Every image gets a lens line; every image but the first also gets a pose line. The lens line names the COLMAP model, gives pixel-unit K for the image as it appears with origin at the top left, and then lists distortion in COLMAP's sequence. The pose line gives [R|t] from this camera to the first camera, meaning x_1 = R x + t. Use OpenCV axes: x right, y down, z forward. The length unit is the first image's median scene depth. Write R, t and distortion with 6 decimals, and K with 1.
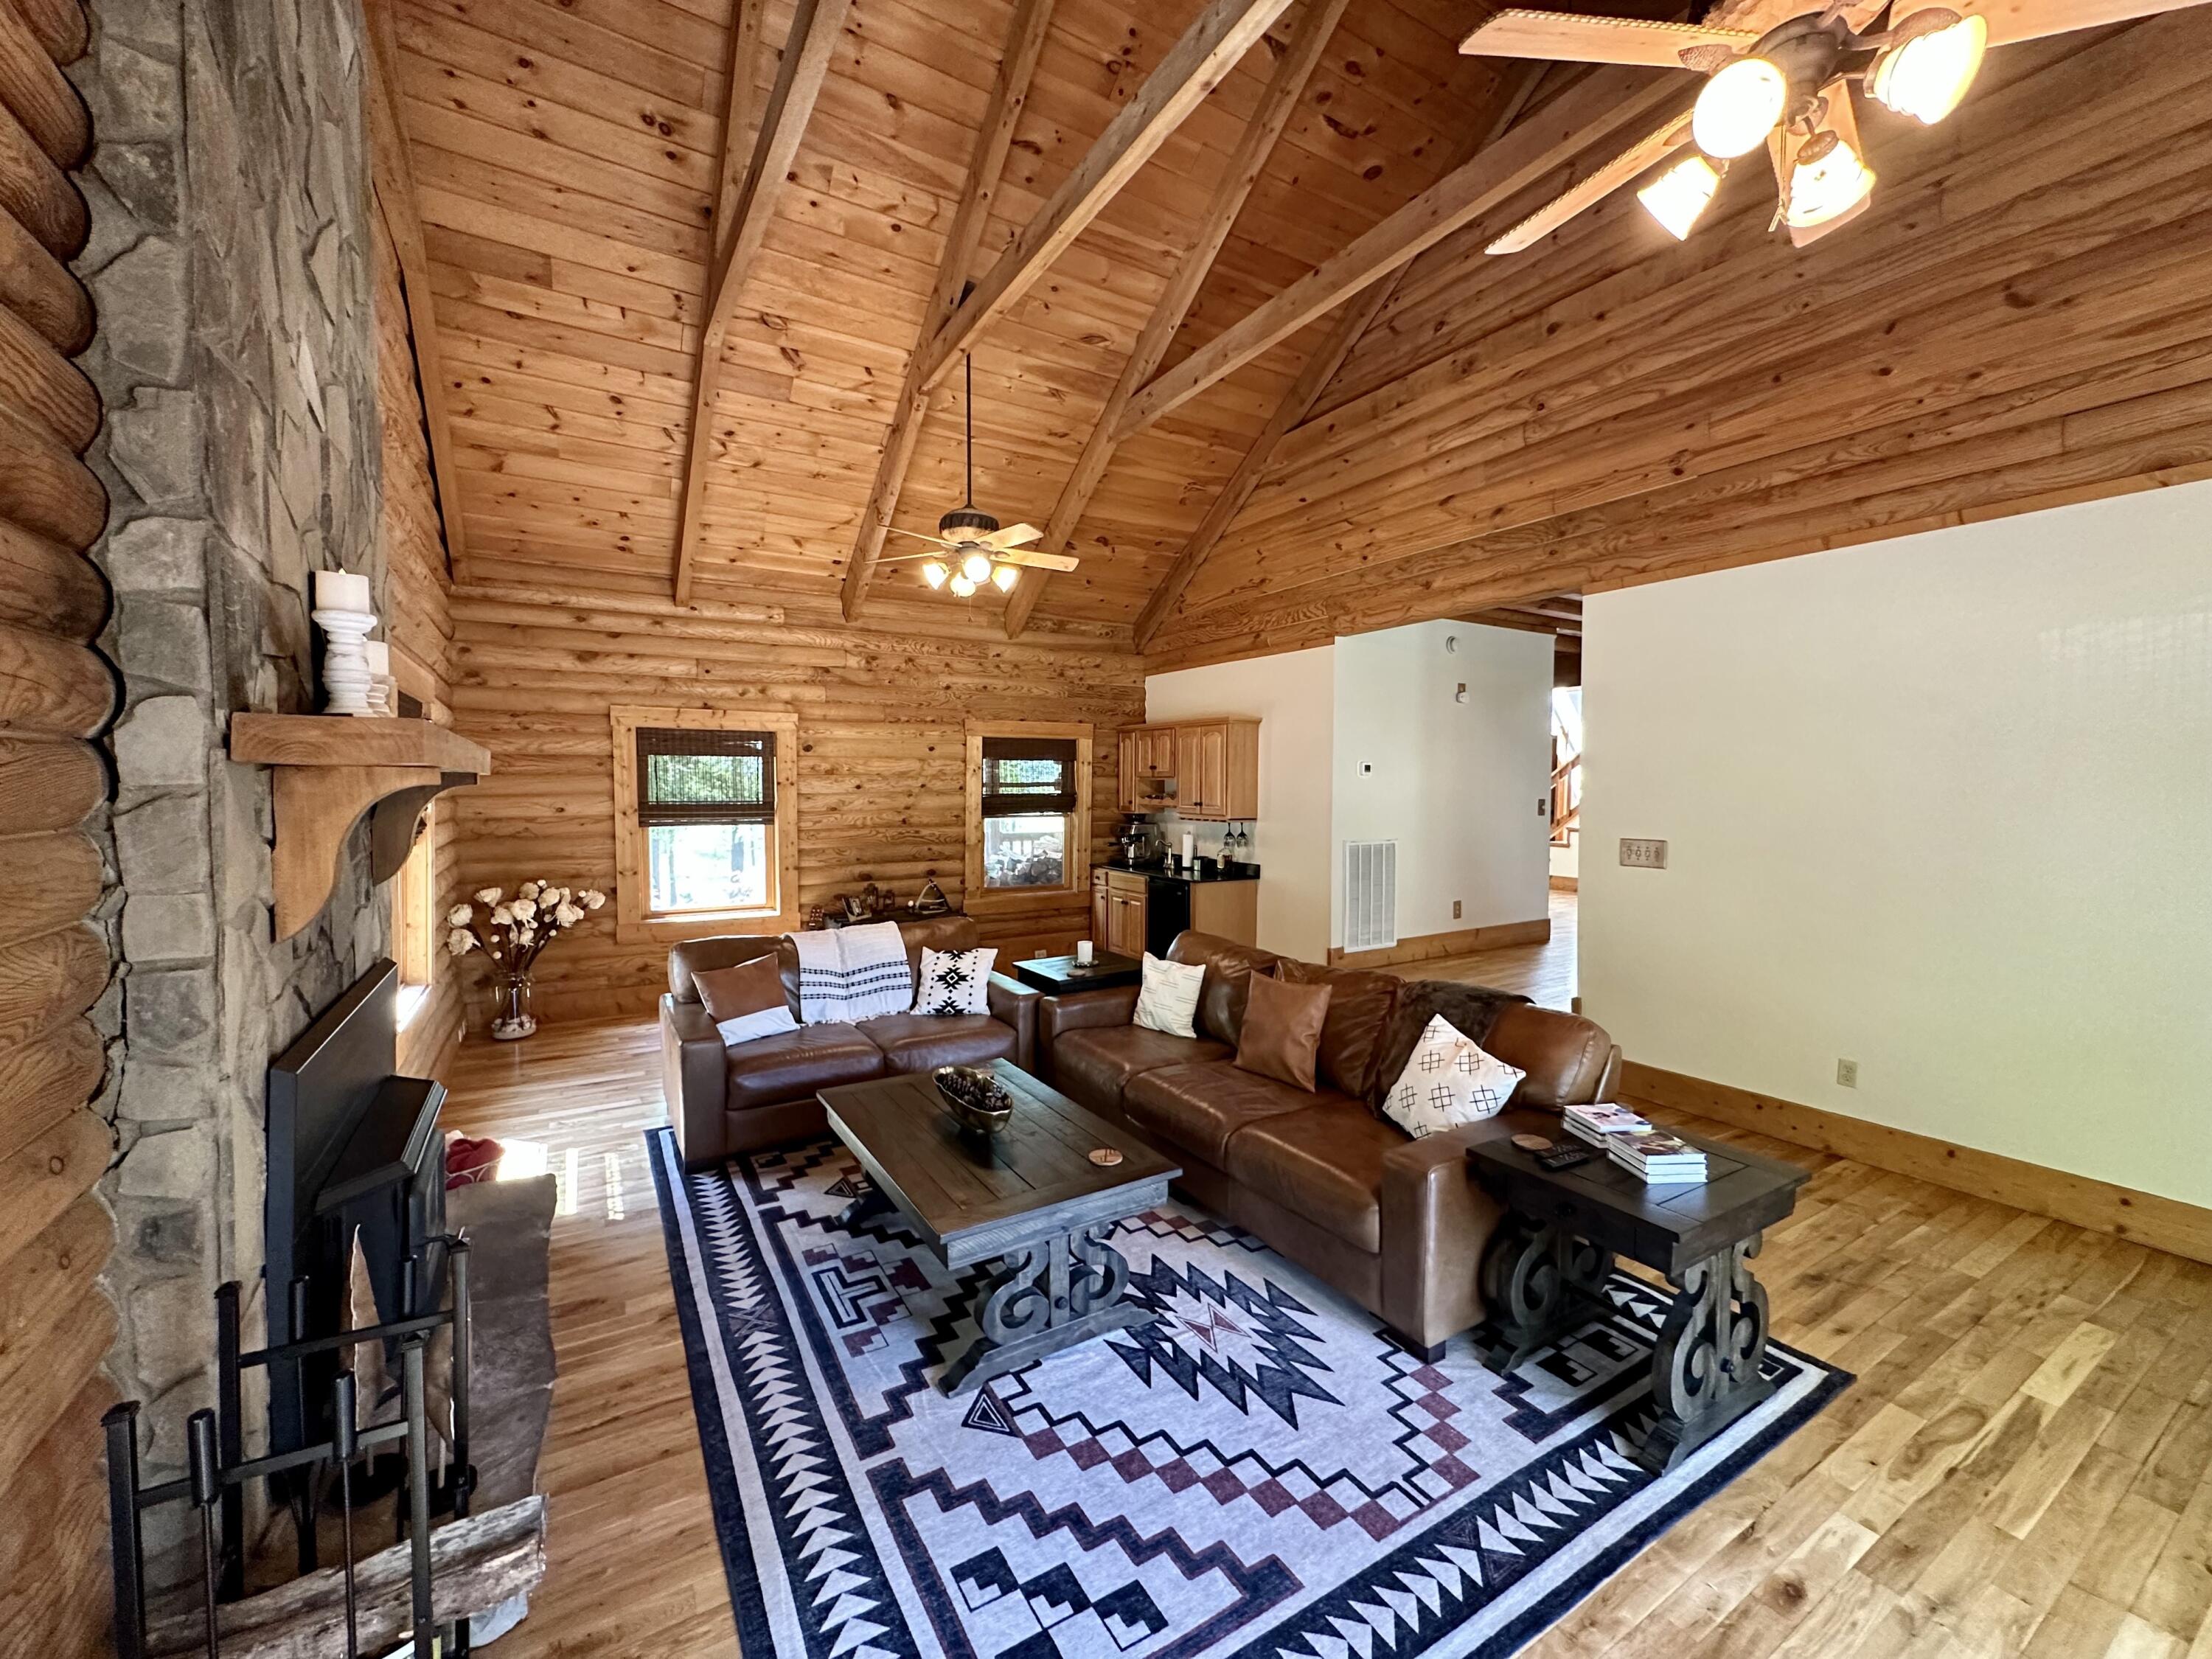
lens RADIAL K [[883.4, 0, 1104.6], [0, 883.4, 822.4], [0, 0, 1]] dist [0.002532, 0.000189]
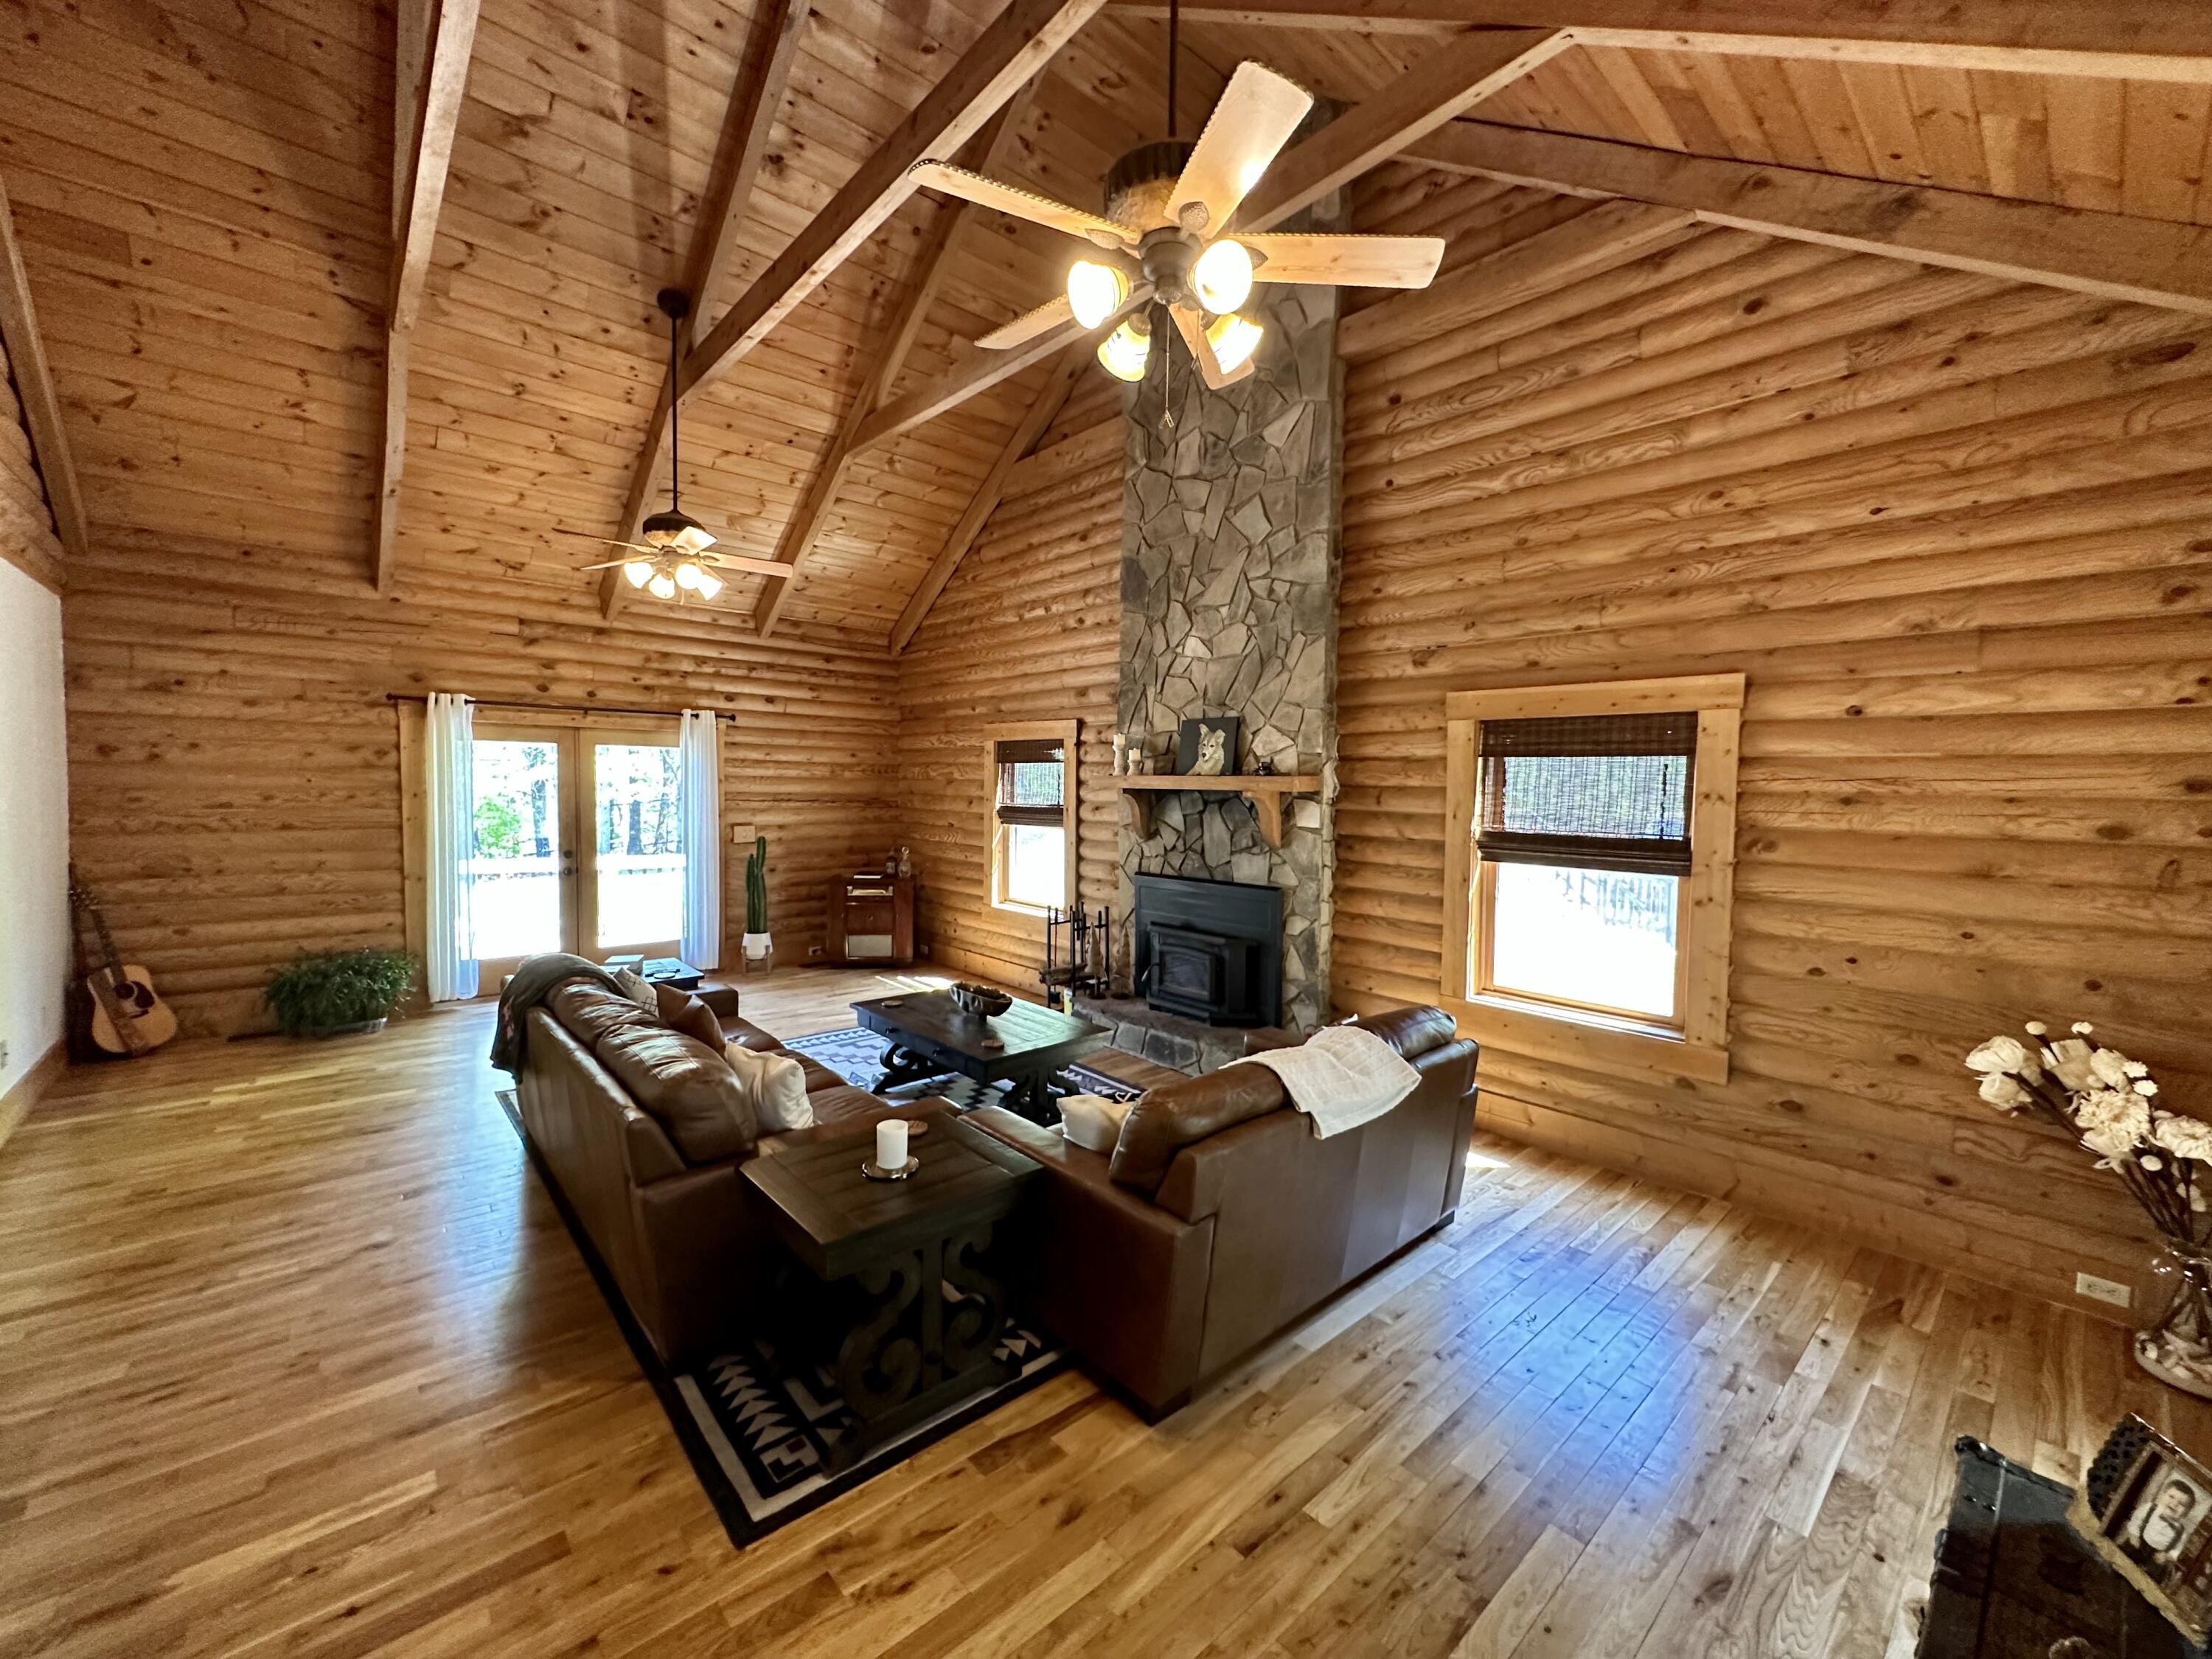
lens RADIAL K [[883.4, 0, 1102.2], [0, 883.4, 825.7], [0, 0, 1]] dist [0.002532, 0.000189]
pose [[-0.982617, -0.005590, -0.185559, -0.085313], [-0.023026, 0.995498, 0.091939, -0.153870], [0.184209, 0.094613, -0.978323, 2.959422]]
